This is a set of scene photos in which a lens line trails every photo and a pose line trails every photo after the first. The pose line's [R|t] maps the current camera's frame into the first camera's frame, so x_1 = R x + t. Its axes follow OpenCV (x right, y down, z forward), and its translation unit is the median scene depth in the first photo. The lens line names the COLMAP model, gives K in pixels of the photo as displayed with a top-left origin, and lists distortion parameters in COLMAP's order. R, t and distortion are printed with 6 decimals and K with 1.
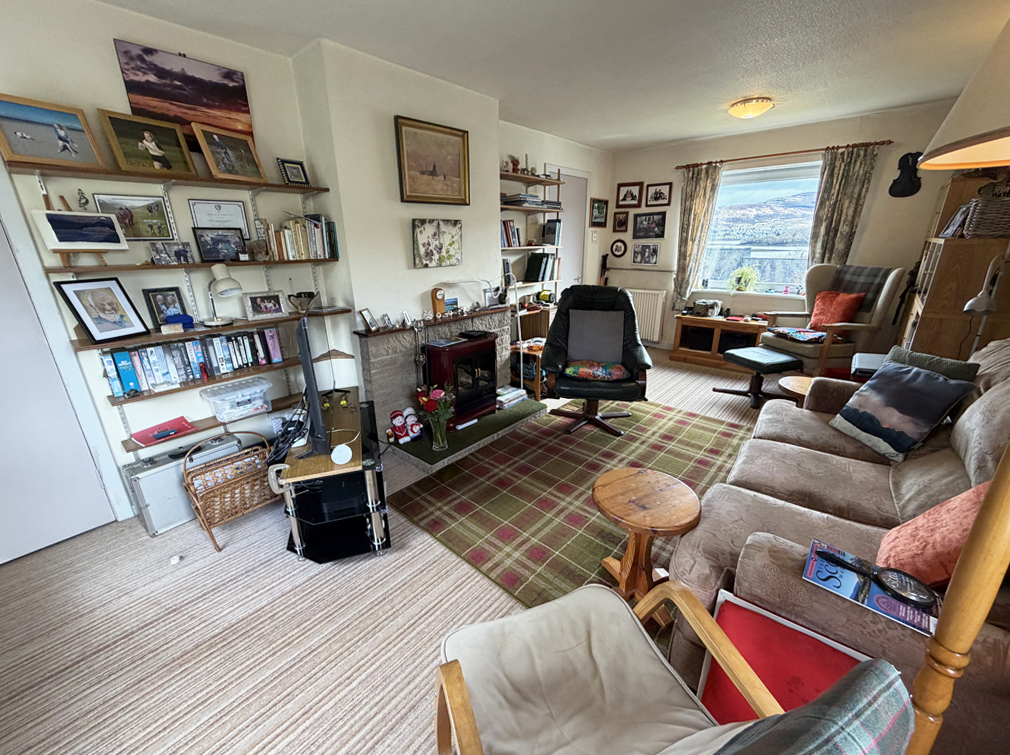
lens RADIAL K [[409.5, 0, 502.8], [0, 409.5, 375.7], [0, 0, 1]] dist [-0.001153, -0.000009]
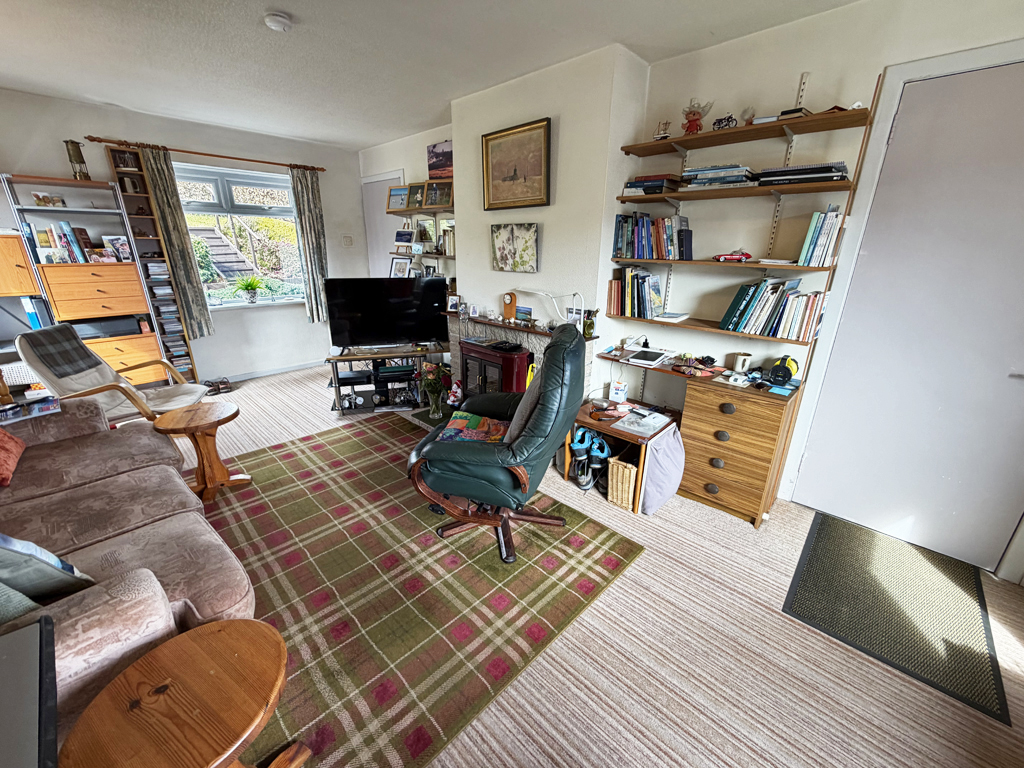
lens RADIAL K [[407.1, 0, 509.7], [0, 407.1, 383.2], [0, 0, 1]] dist [0.000105, -0.000071]
pose [[-0.045853, 0.328377, -0.943433, 0.903842], [-0.332266, 0.885640, 0.324410, -0.359457], [0.942071, 0.328346, 0.068499, 1.057692]]
